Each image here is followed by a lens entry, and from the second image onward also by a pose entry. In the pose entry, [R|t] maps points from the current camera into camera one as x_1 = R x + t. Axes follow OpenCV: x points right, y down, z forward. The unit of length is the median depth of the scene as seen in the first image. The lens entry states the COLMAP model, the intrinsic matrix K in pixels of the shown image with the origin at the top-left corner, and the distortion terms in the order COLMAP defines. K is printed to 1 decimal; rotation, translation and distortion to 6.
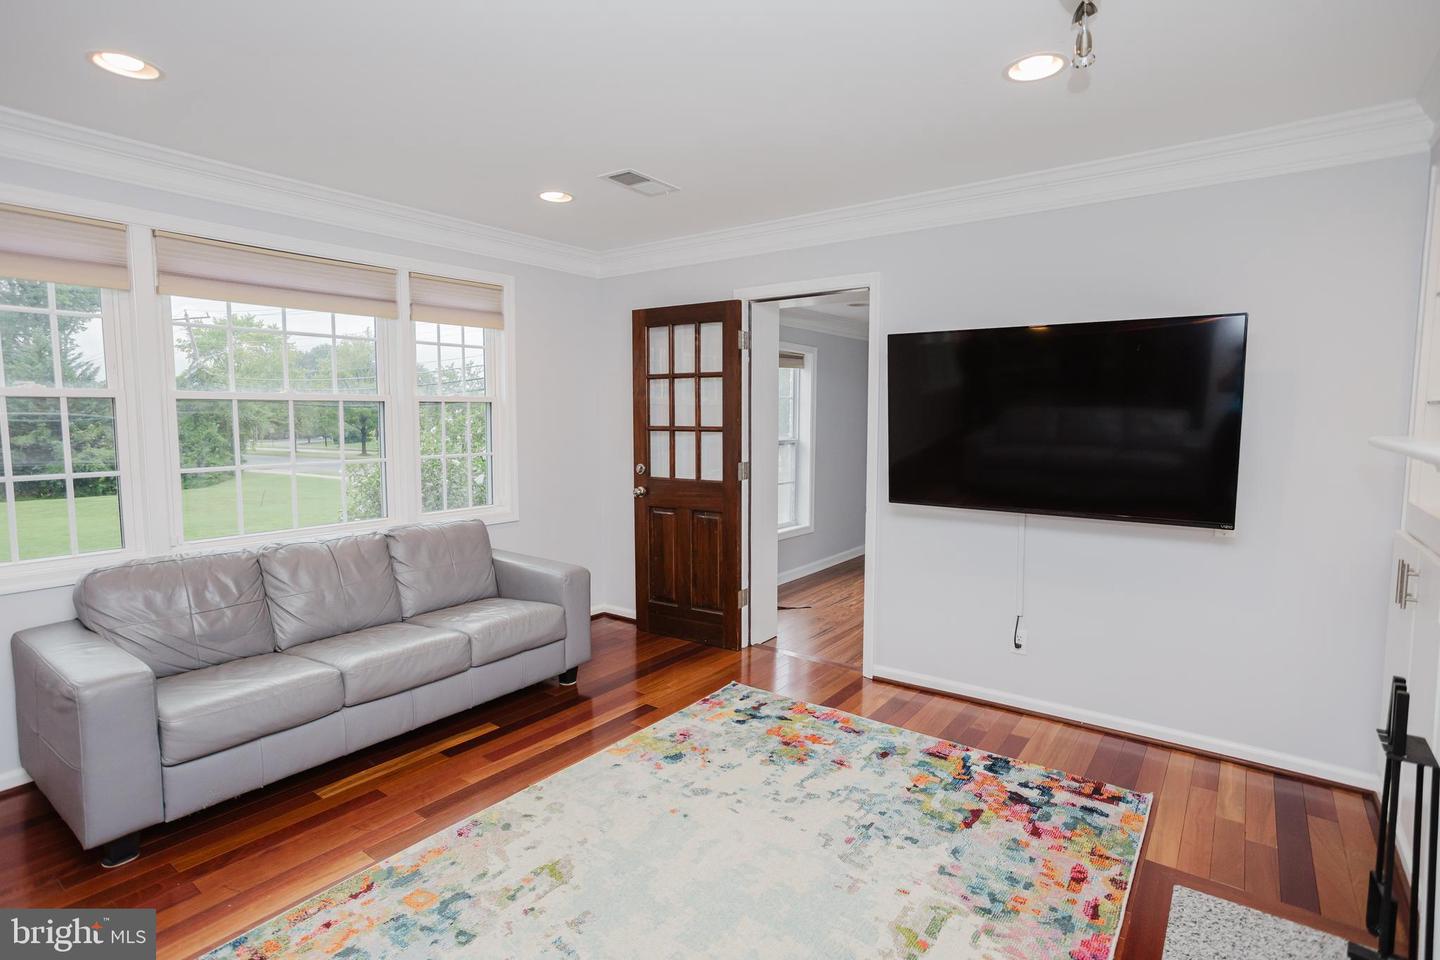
lens RADIAL K [[723.8, 0, 720.1], [0, 723.8, 476.0], [0, 0, 1]] dist [-0.000976, 0.004016]
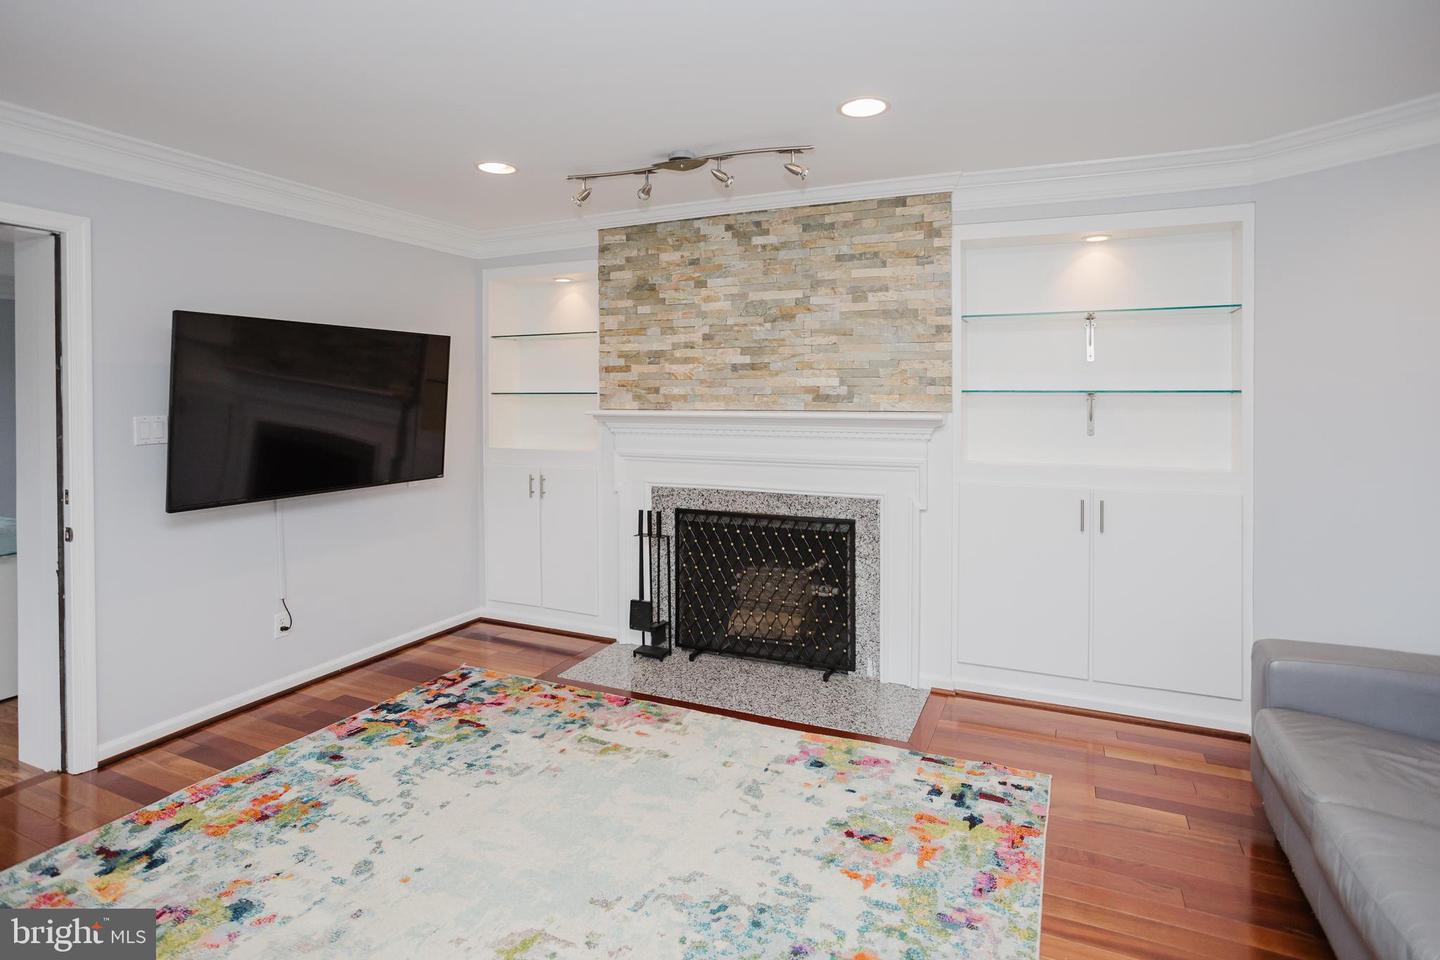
lens RADIAL K [[723.8, 0, 720.1], [0, 723.8, 479.6], [0, 0, 1]] dist [-0.000976, 0.004016]
pose [[-0.194614, -0.108318, 0.974881, -0.830944], [0.086546, 0.988111, 0.127065, -0.059374], [-0.977054, 0.109100, -0.182926, 0.698317]]
